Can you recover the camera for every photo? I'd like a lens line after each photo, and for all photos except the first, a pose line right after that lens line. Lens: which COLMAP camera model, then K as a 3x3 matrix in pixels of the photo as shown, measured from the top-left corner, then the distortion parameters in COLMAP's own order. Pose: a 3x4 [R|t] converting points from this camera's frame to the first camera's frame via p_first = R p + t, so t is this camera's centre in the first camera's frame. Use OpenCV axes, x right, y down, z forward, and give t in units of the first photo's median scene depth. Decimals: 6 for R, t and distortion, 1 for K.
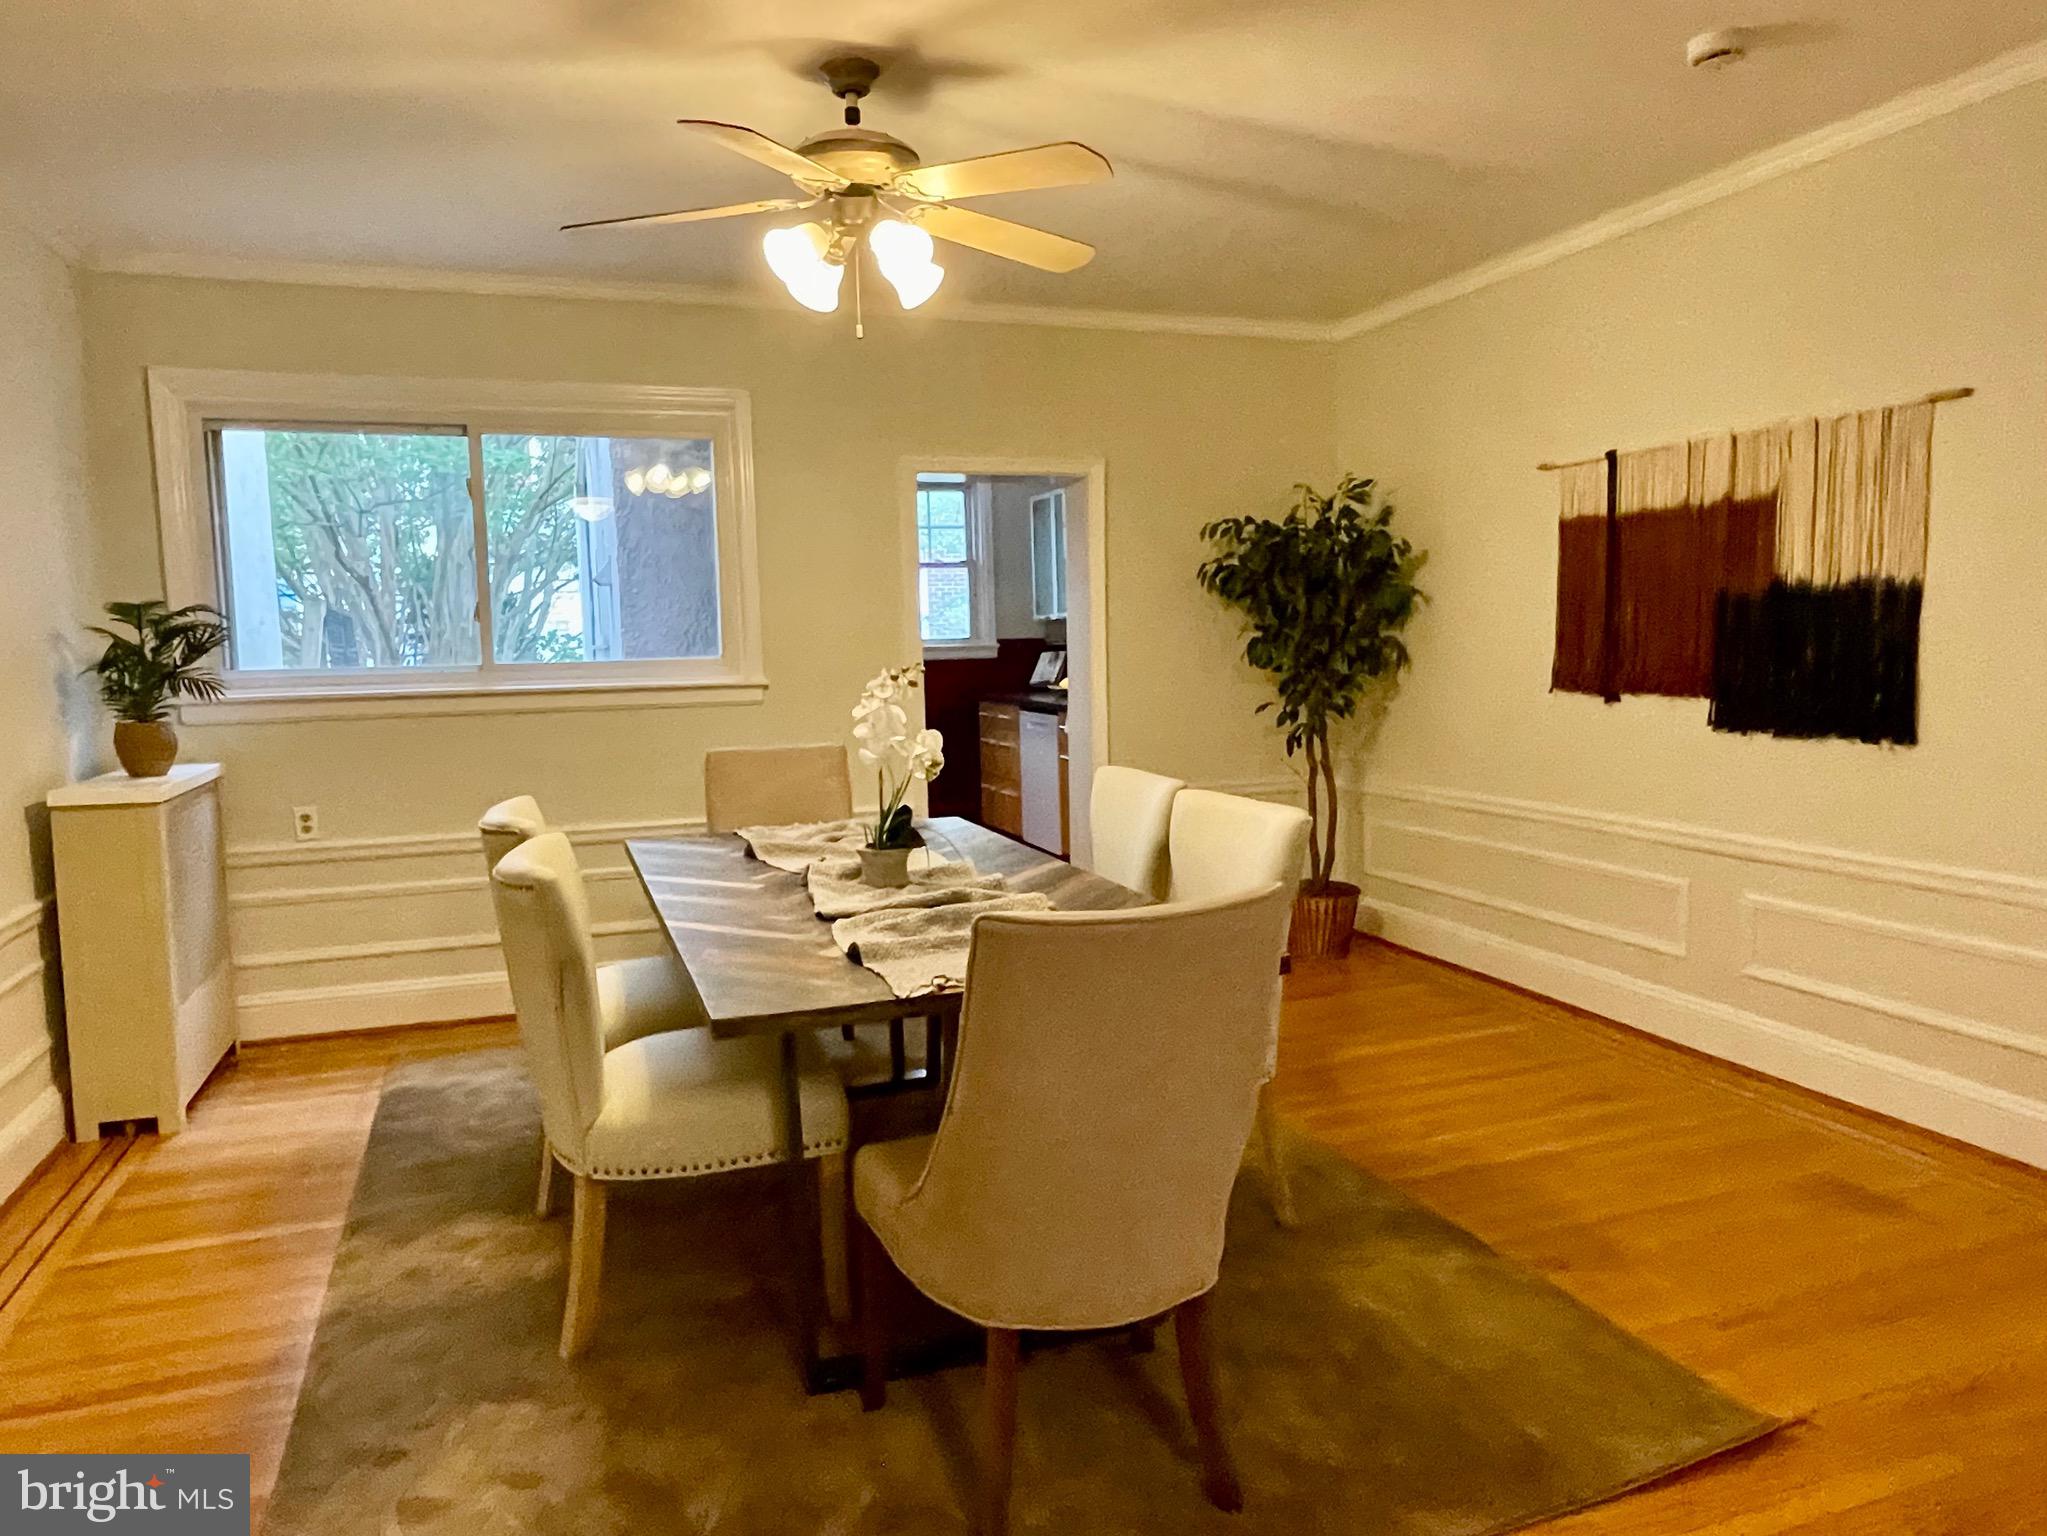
lens RADIAL K [[1299.8, 0, 1023.5], [0, 1299.8, 768.0], [0, 0, 1]] dist [0.000039, -0.000089]
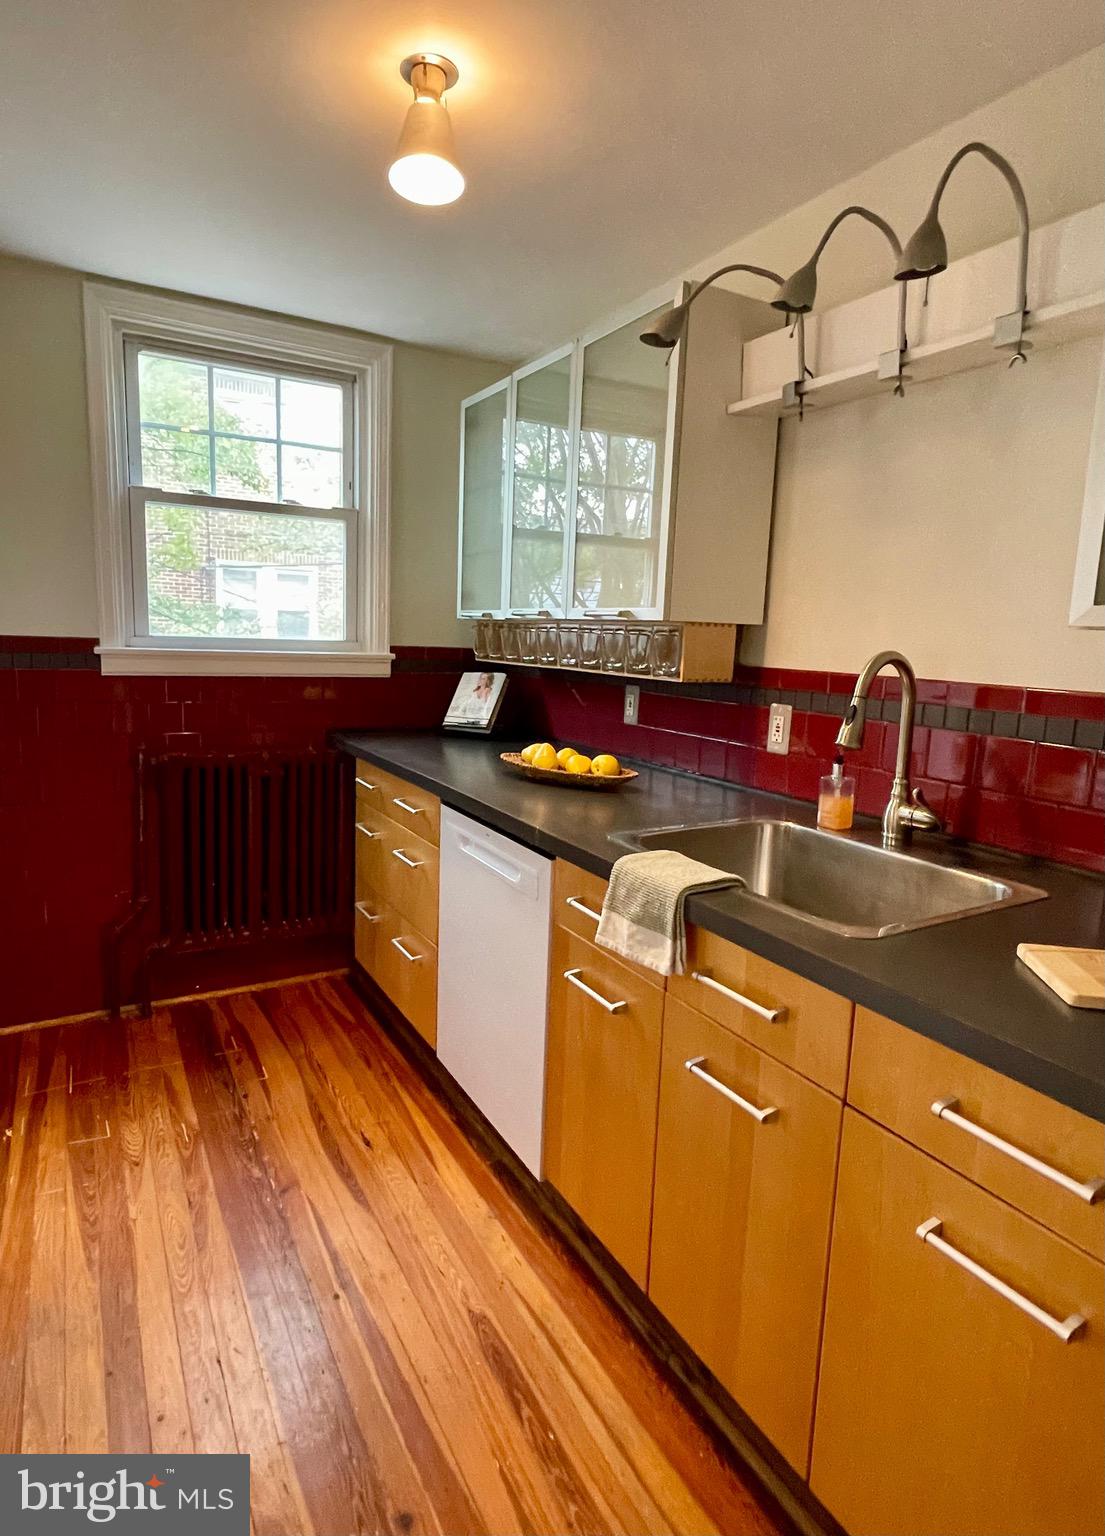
lens RADIAL K [[814.4, 0, 552.5], [0, 814.4, 768.0], [0, 0, 1]] dist [0.002108, 0.000347]
pose [[0.978537, 0.030107, 0.203859, -0.022460], [-0.042321, 0.997543, 0.055822, -0.067958], [-0.201678, -0.063251, 0.977407, 0.620585]]
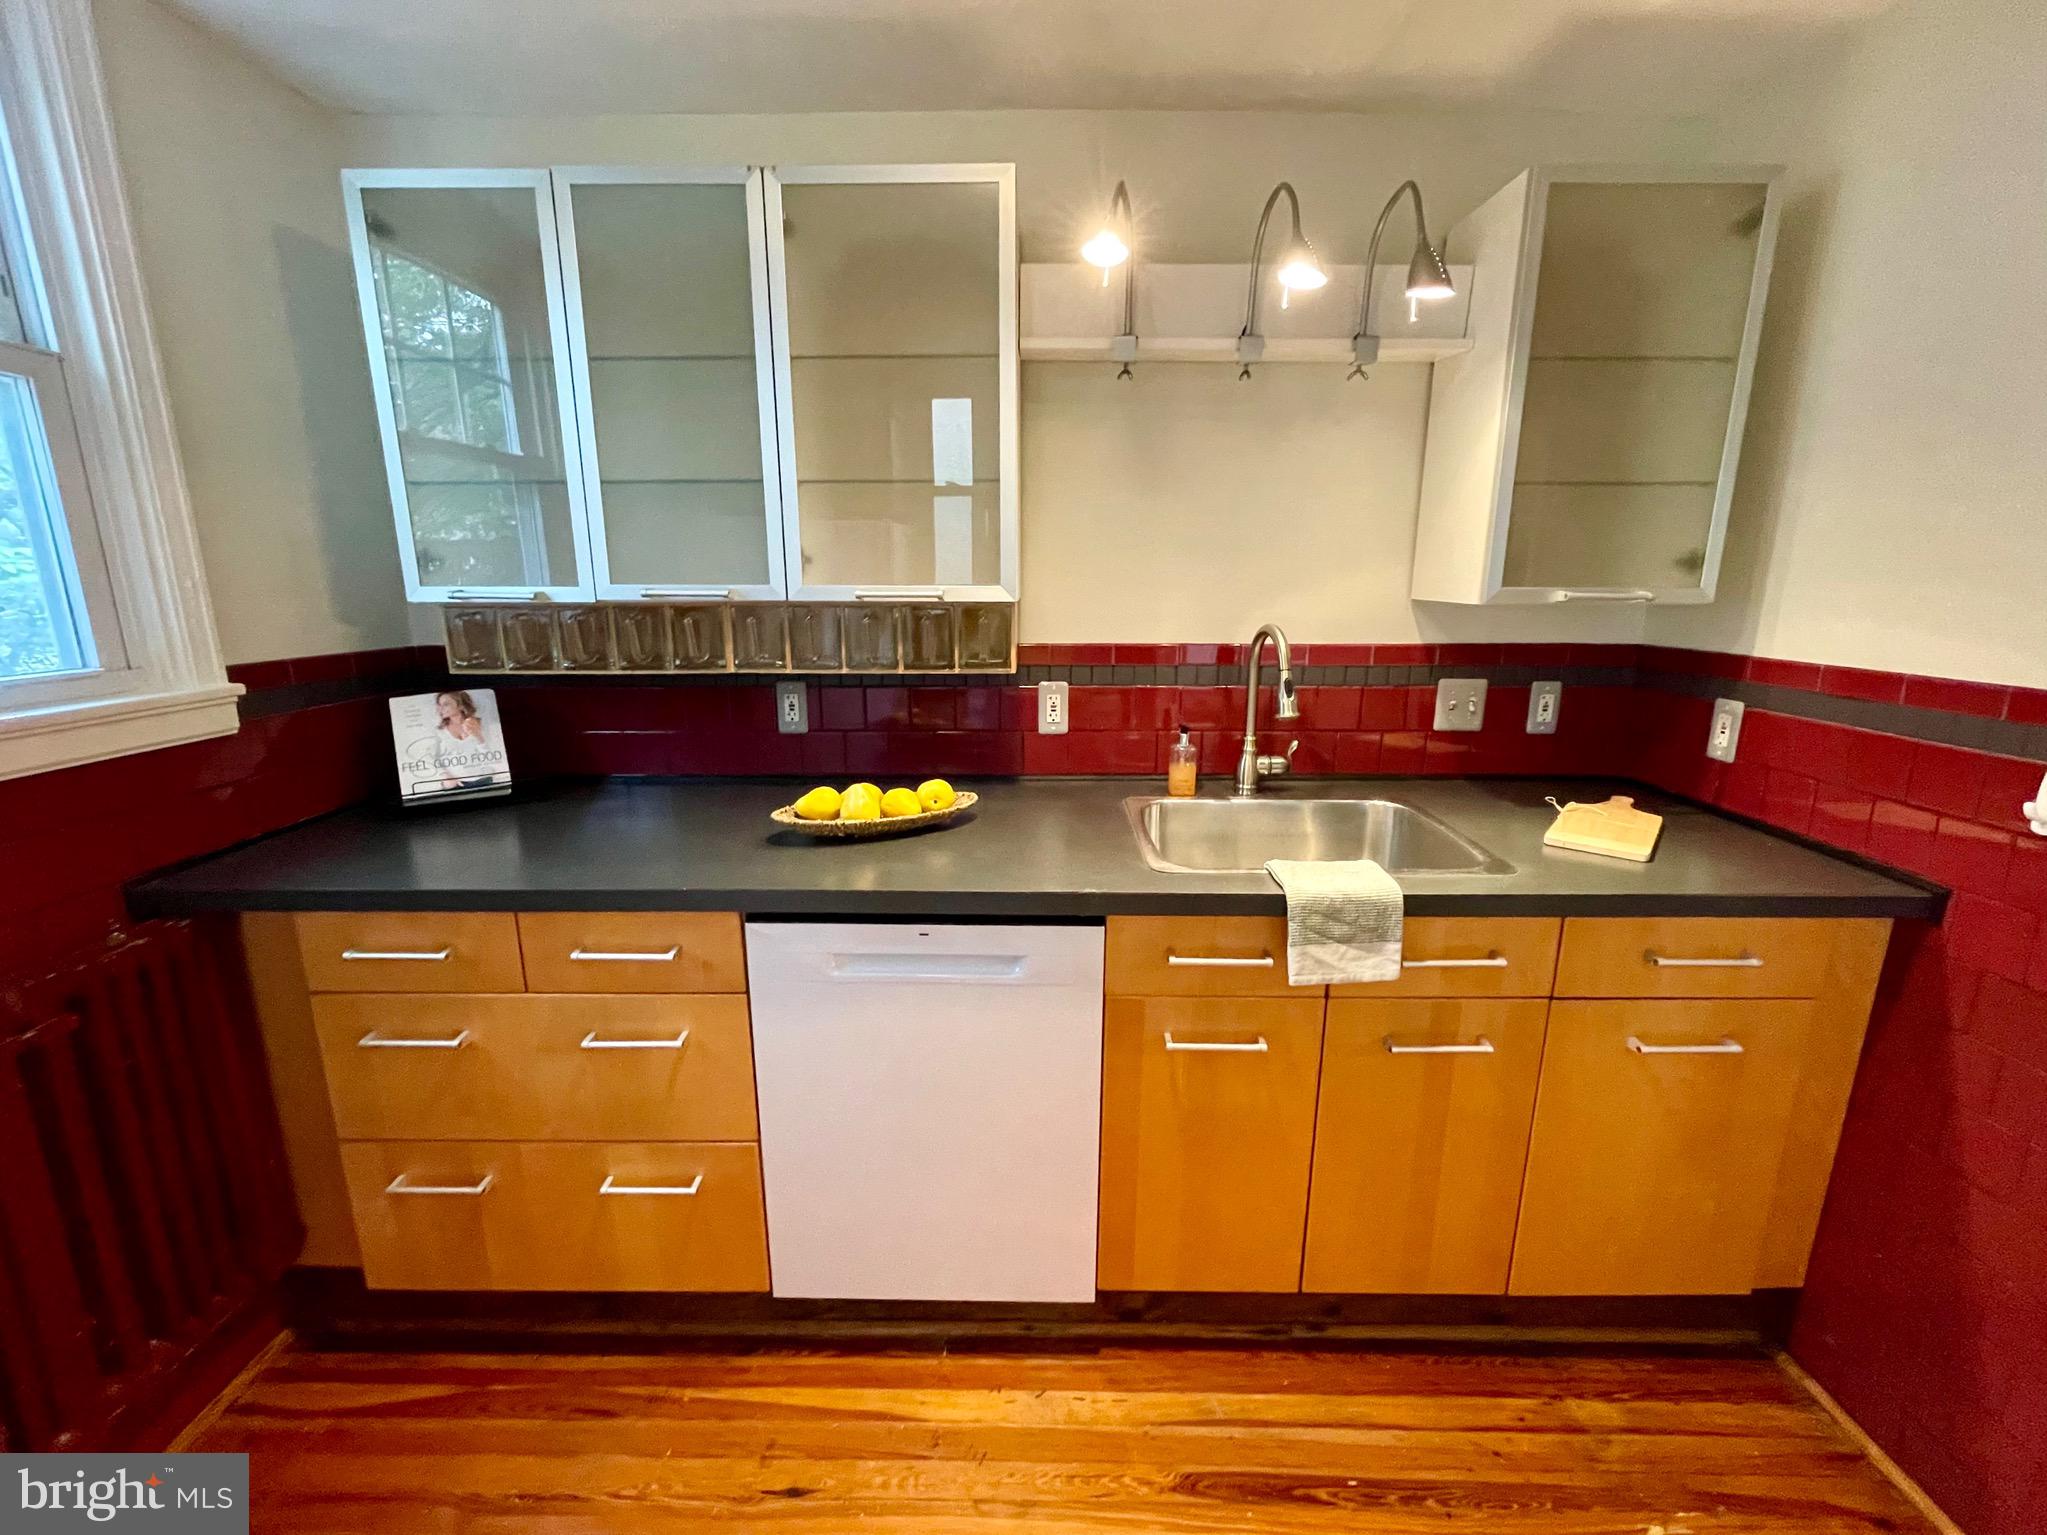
lens RADIAL K [[825.7, 0, 1024.1], [0, 825.7, 763.5], [0, 0, 1]] dist [-0.001059, -0.000286]
pose [[0.333654, -0.183024, 0.924758, -0.136725], [0.090361, 0.982664, 0.161882, -0.093958], [-0.938355, 0.029549, 0.344408, 0.786657]]
